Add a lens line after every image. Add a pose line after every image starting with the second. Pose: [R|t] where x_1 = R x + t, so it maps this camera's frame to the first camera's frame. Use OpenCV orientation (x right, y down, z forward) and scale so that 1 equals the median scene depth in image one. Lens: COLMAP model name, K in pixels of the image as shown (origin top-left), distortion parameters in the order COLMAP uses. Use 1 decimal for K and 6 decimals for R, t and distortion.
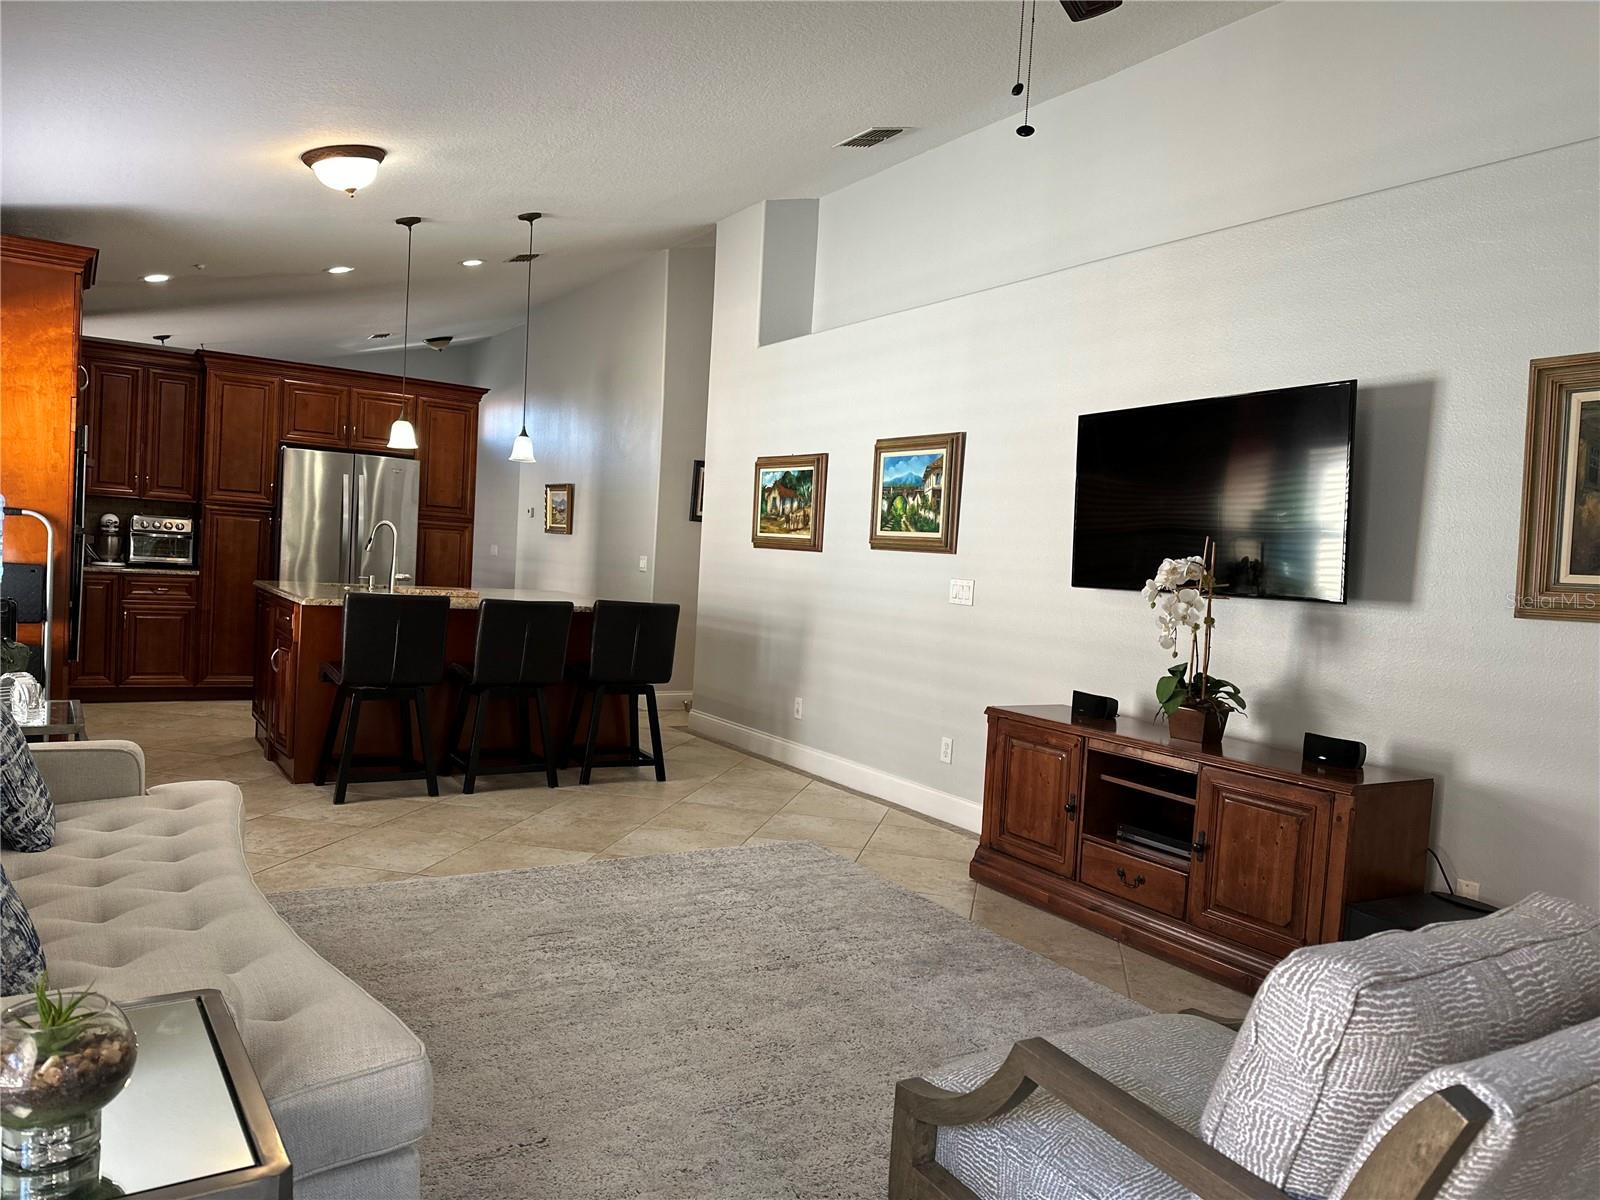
lens RADIAL K [[1119.7, 0, 805.1], [0, 1119.7, 597.0], [0, 0, 1]] dist [0.083968, -0.063724]
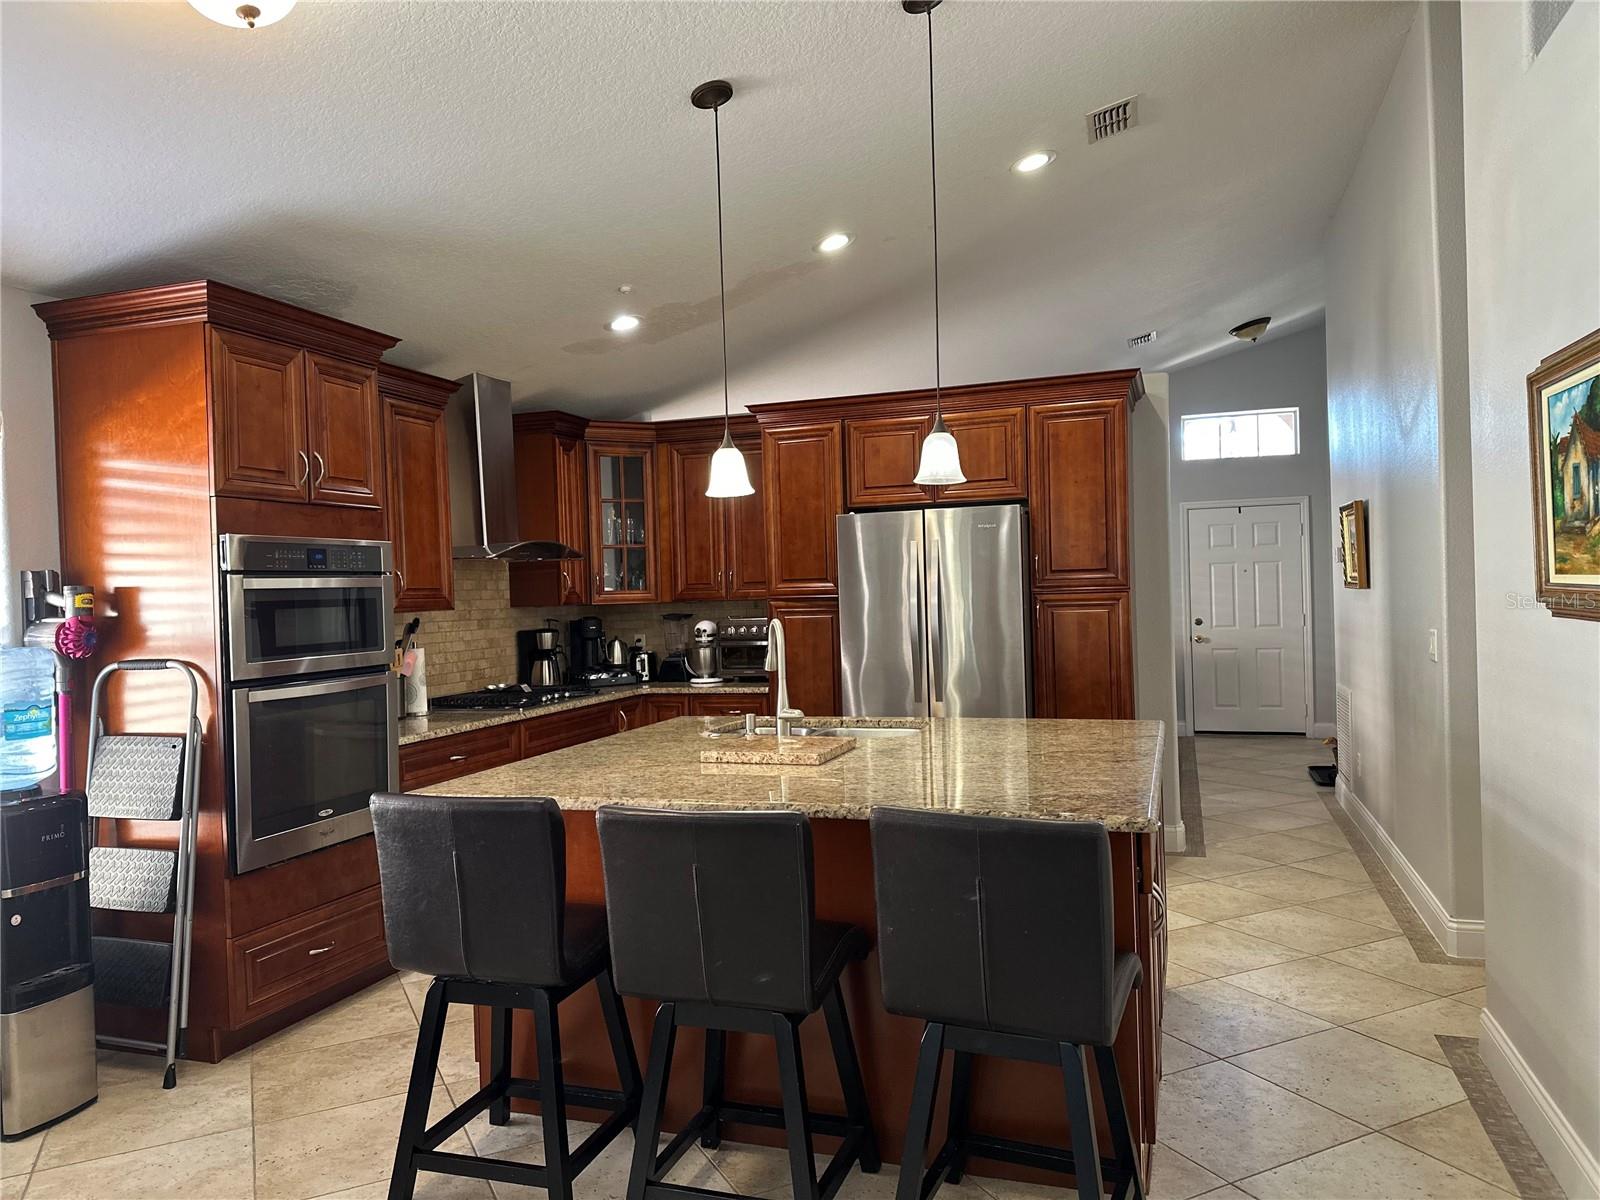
lens RADIAL K [[1119.7, 0, 786.0], [0, 1119.7, 586.1], [0, 0, 1]] dist [0.083968, -0.063724]
pose [[0.624861, -0.085862, -0.776000, 0.075900], [0.041923, 0.996190, -0.076467, -0.032722], [0.779610, 0.015249, 0.626080, 0.531612]]
